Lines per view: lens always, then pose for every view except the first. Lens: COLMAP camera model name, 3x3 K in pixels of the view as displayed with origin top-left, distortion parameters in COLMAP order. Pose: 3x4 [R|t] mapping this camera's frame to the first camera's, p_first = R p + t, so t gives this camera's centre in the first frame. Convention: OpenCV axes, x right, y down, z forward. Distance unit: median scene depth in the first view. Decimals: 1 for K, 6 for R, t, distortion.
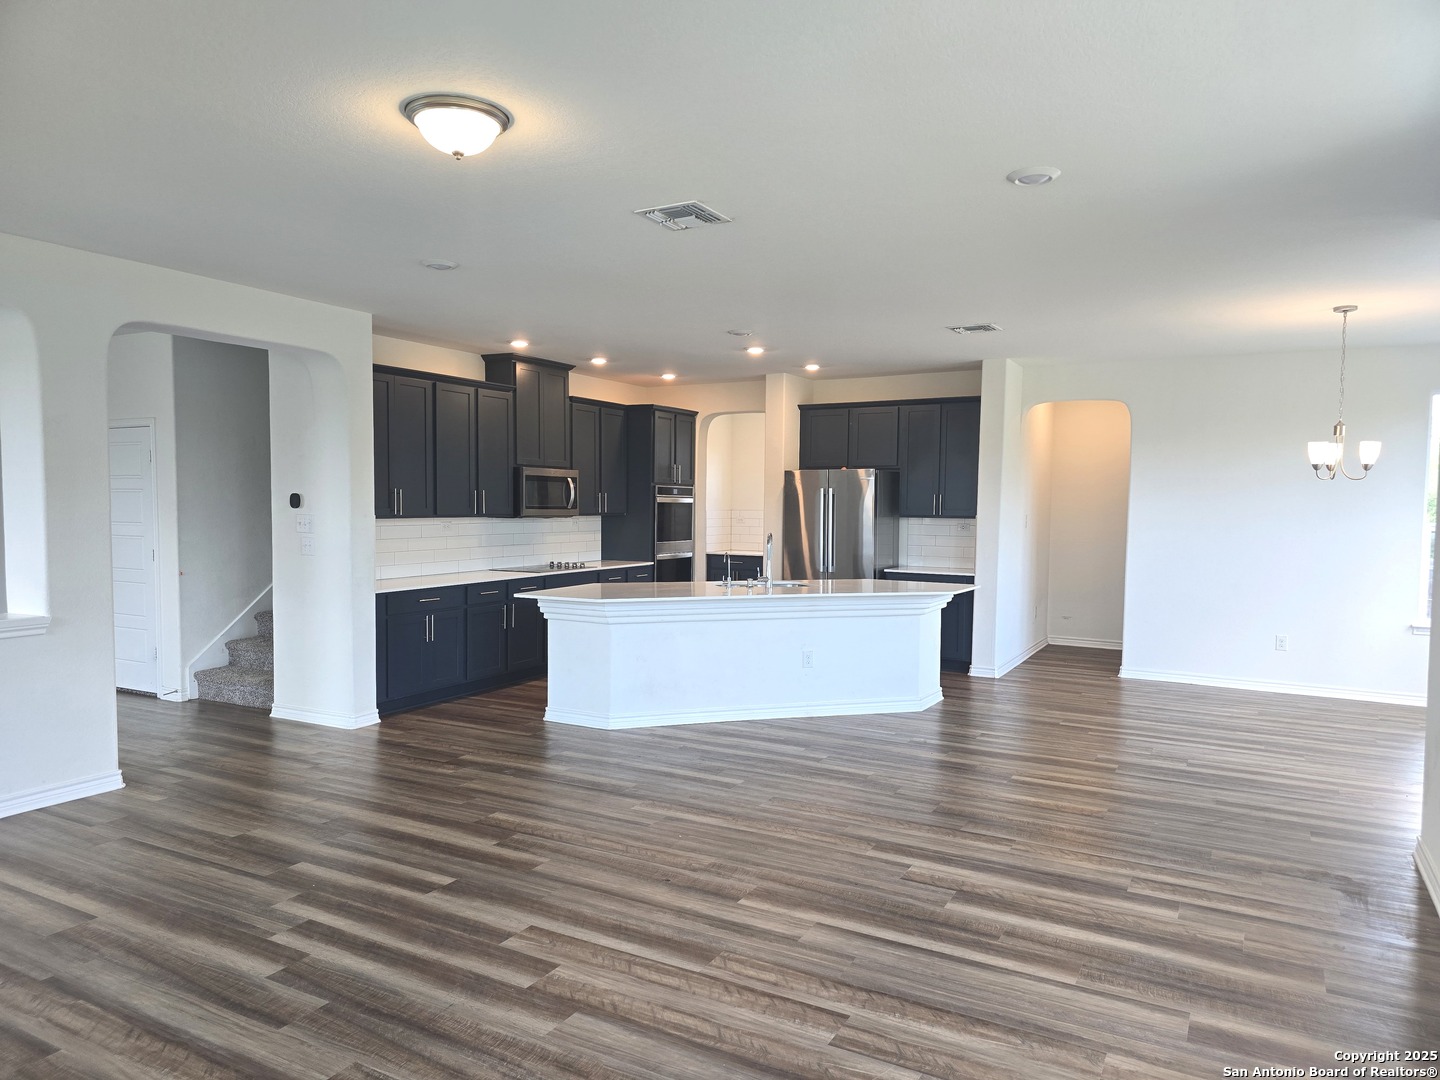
lens RADIAL K [[968.0, 0, 723.0], [0, 968.0, 547.3], [0, 0, 1]] dist [0.043801, -0.037797]
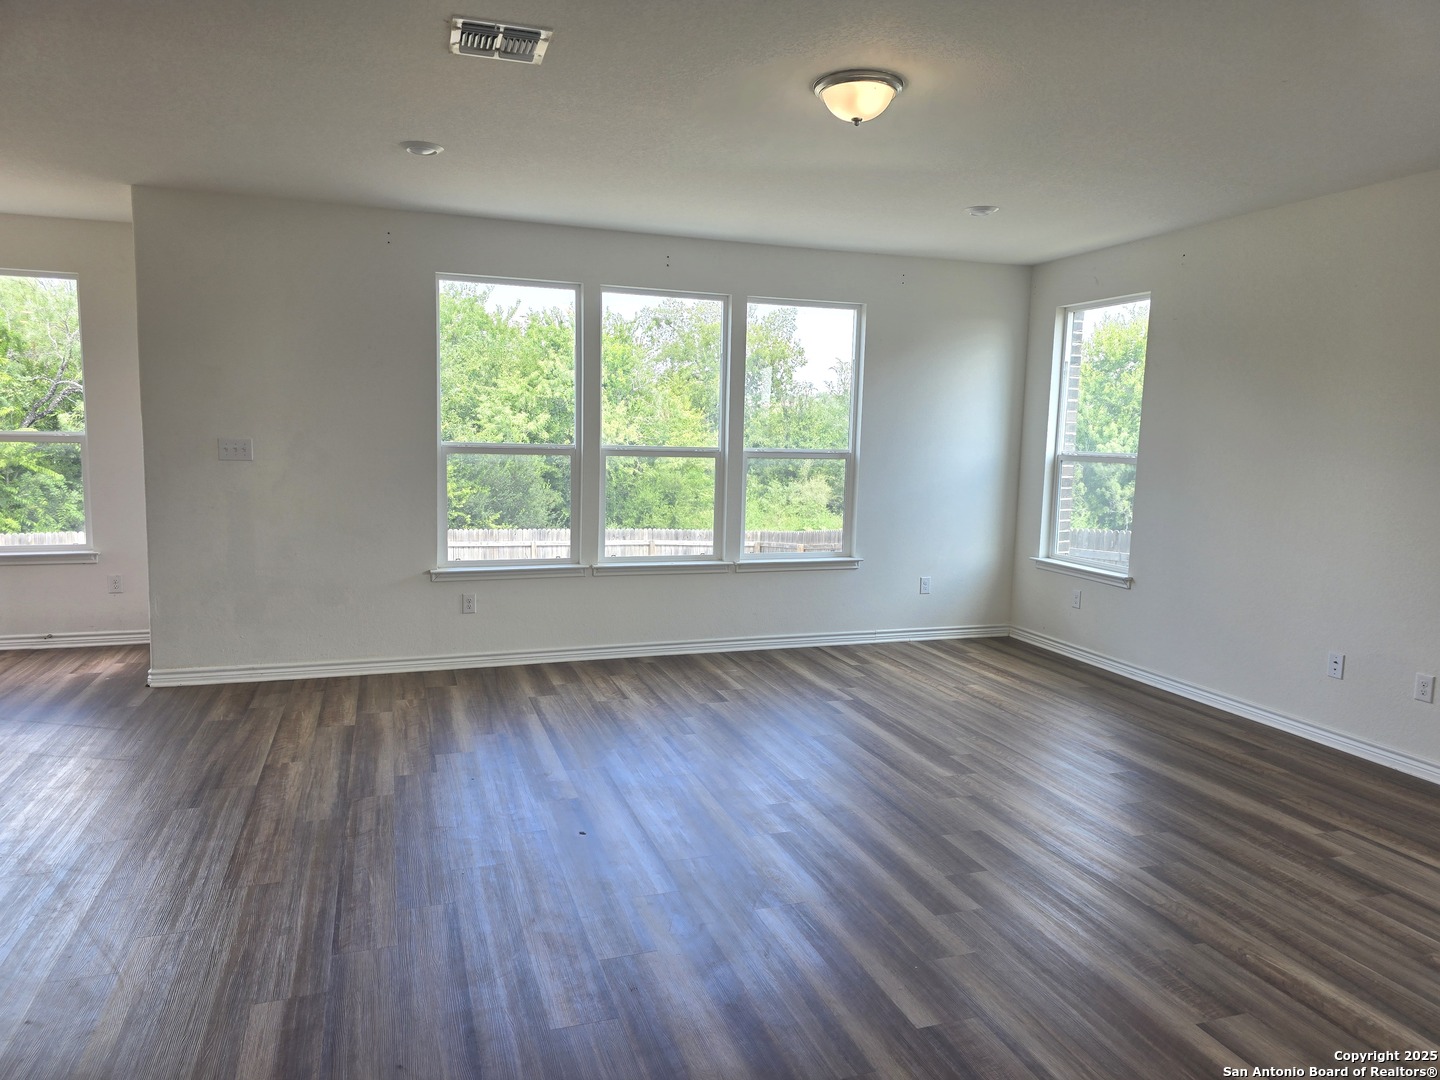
lens RADIAL K [[968.0, 0, 717.3], [0, 968.0, 535.7], [0, 0, 1]] dist [0.043801, -0.037797]
pose [[-0.735684, -0.100876, 0.669771, -0.719449], [0.005216, 0.987974, 0.154531, -0.078965], [-0.677305, 0.117179, -0.726311, 1.499241]]
